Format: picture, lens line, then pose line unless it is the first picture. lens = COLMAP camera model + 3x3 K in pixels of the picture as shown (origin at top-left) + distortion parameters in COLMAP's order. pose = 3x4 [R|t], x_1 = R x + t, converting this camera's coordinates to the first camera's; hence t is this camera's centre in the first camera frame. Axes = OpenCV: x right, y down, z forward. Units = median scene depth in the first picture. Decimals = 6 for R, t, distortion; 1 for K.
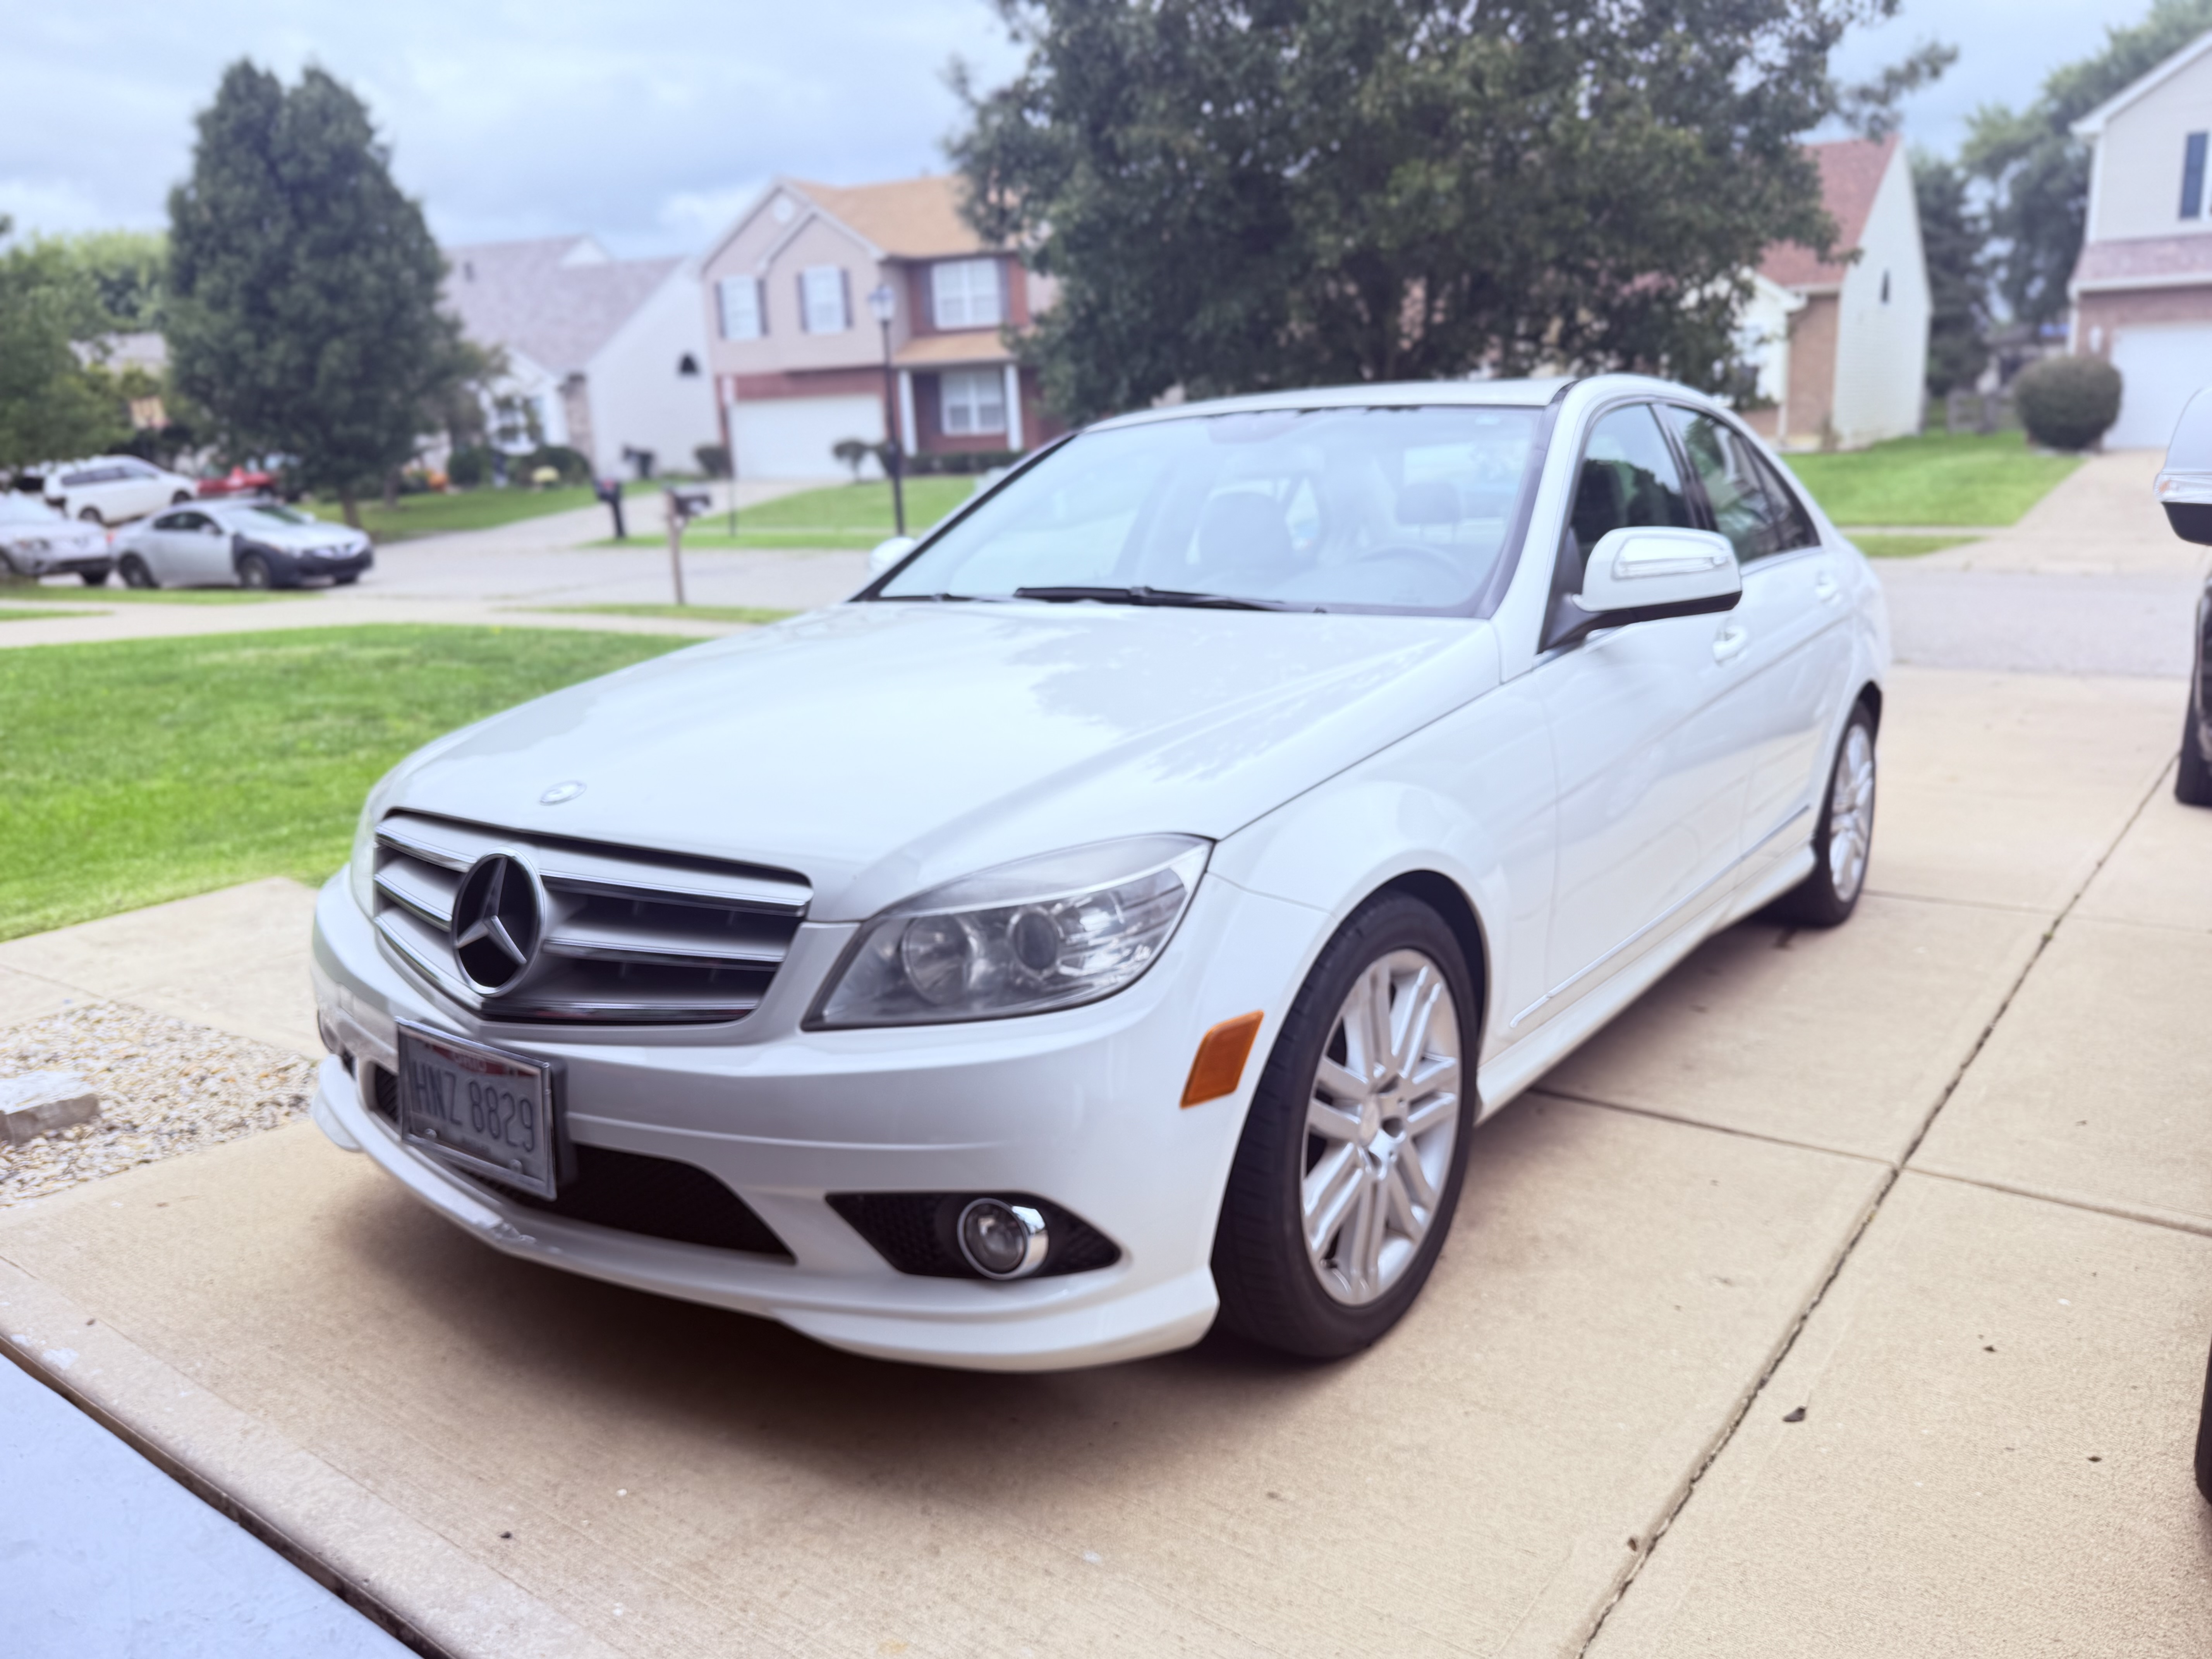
lens RADIAL K [[1613.5, 0, 1106.0], [0, 1613.5, 829.5], [0, 0, 1]] dist [-0.010254, -0.001095]
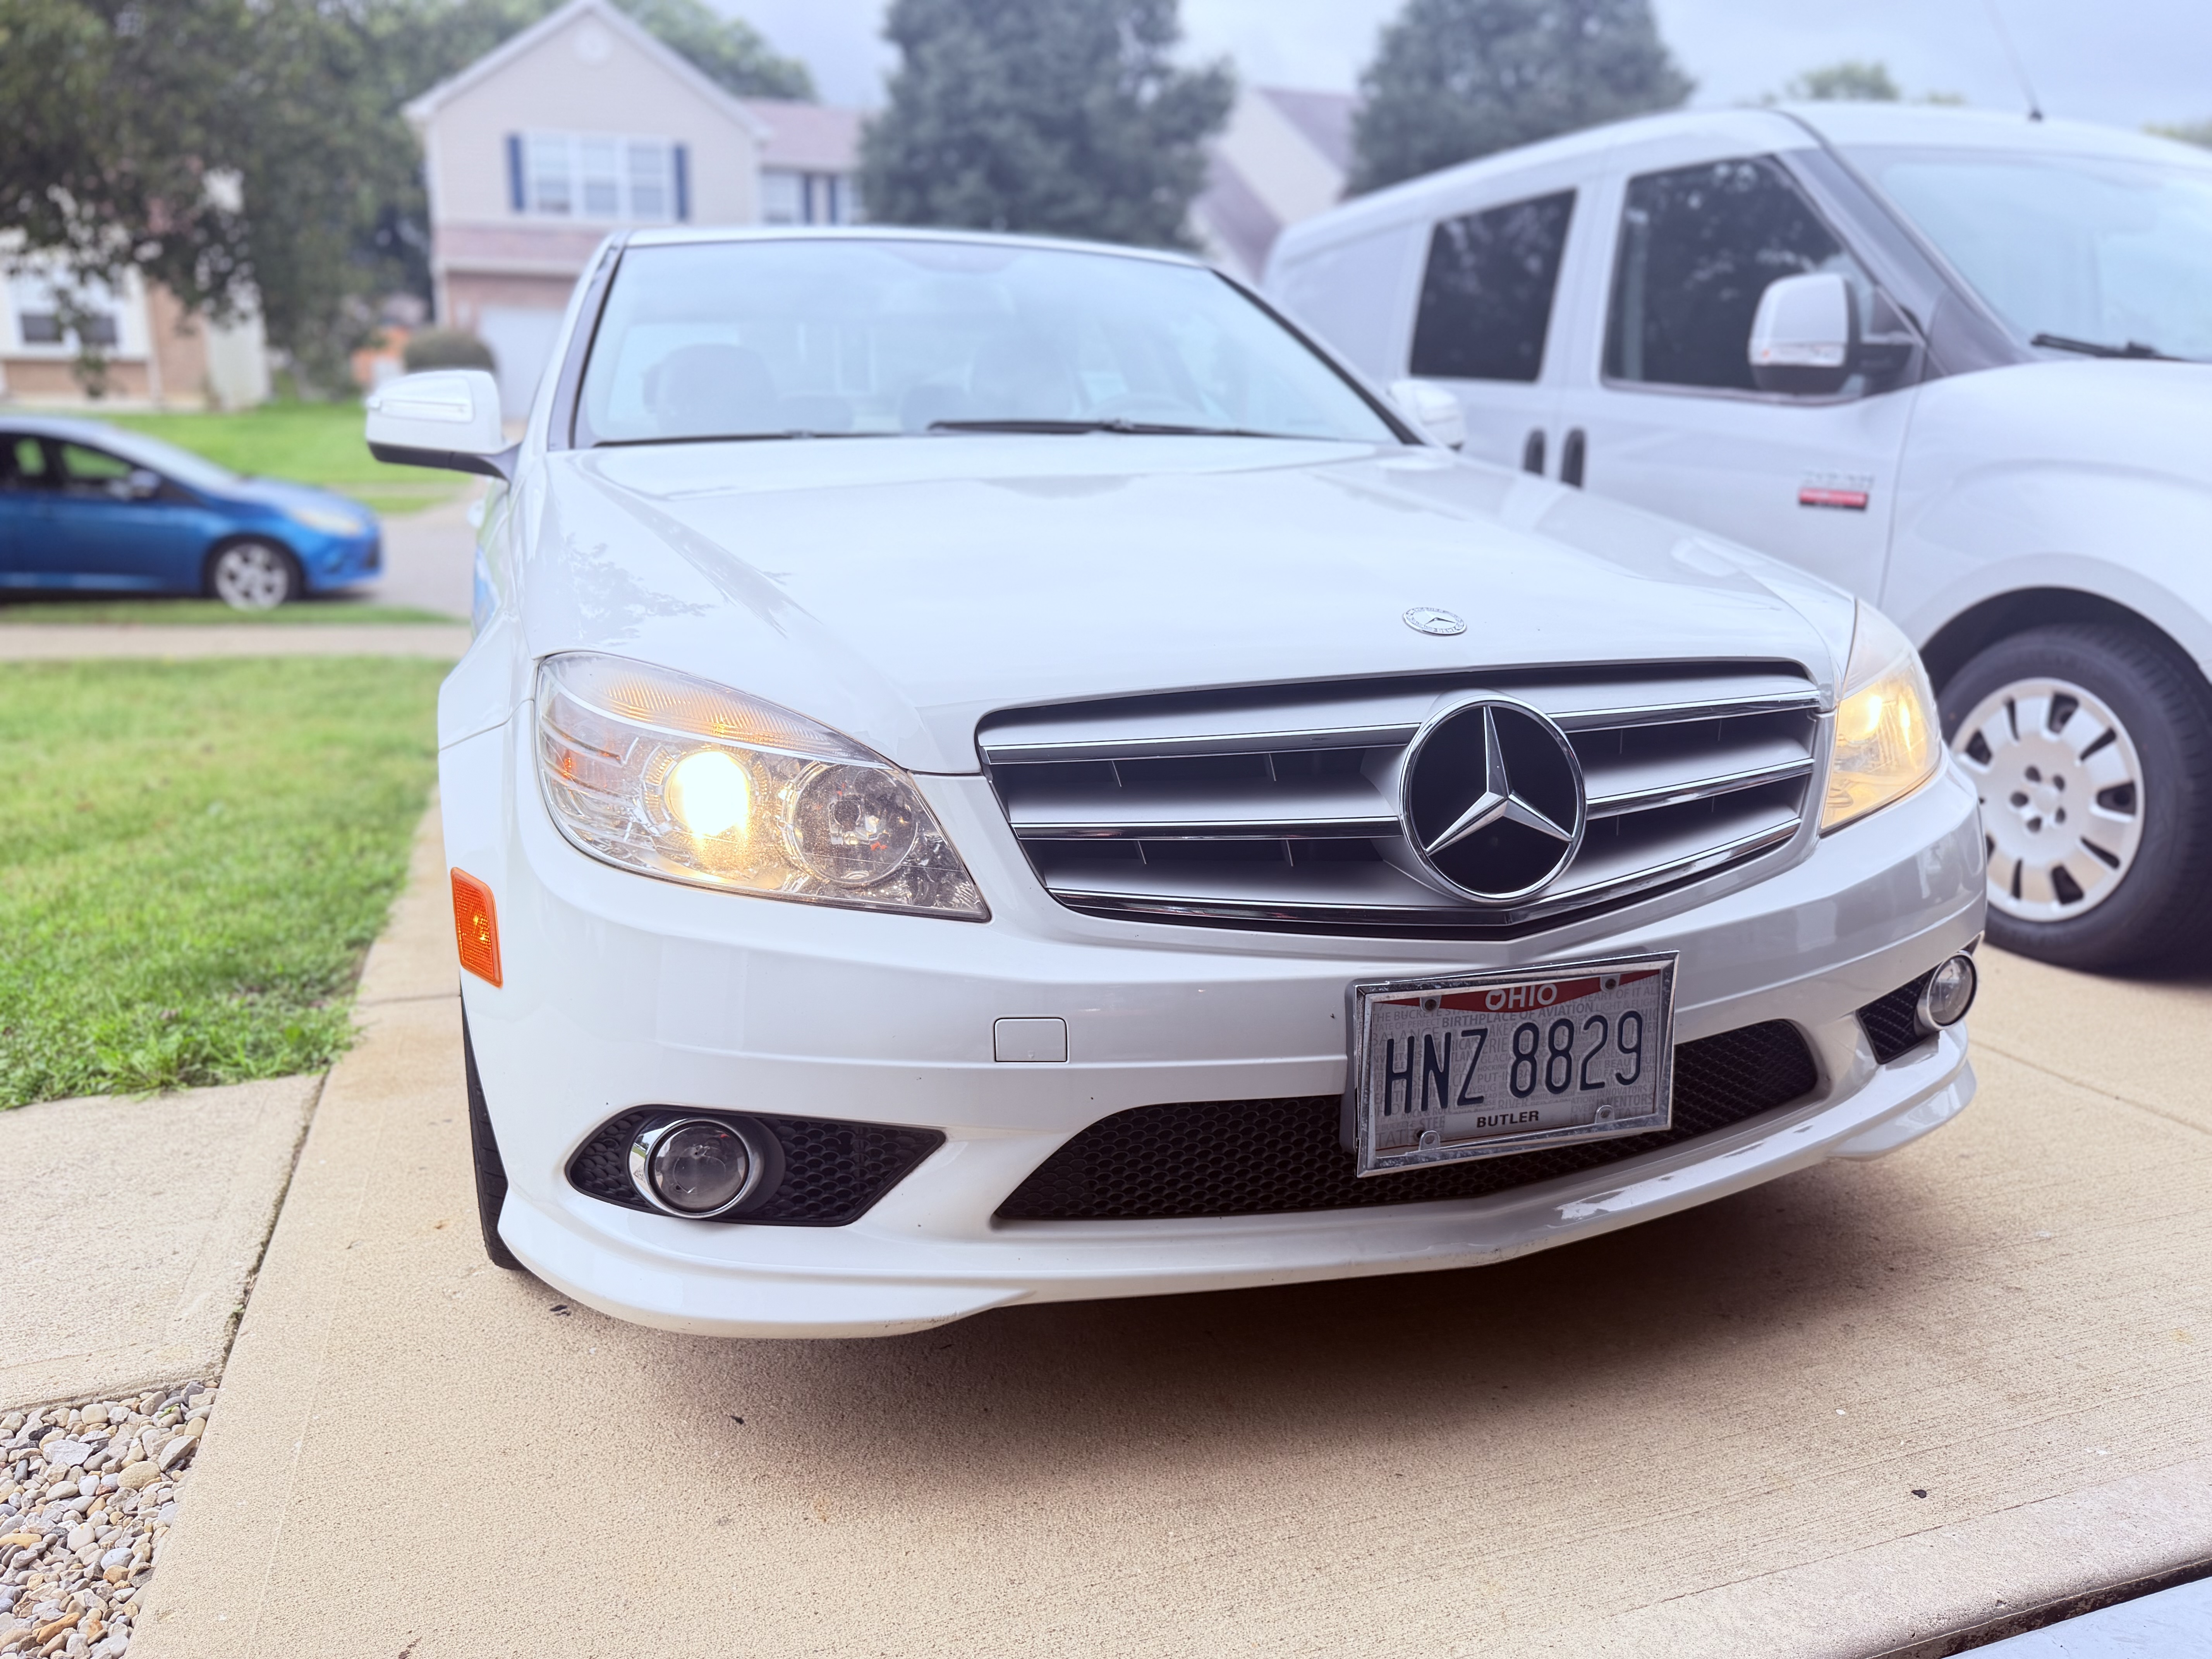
lens RADIAL K [[1613.1, 0, 1106.0], [0, 1613.1, 829.5], [0, 0, 1]] dist [0.001947, 0.001574]
pose [[0.567763, -0.163783, 0.806734, -1.067541], [0.153263, 0.983904, 0.091888, -0.021442], [-0.808799, 0.071472, 0.583726, 0.740848]]
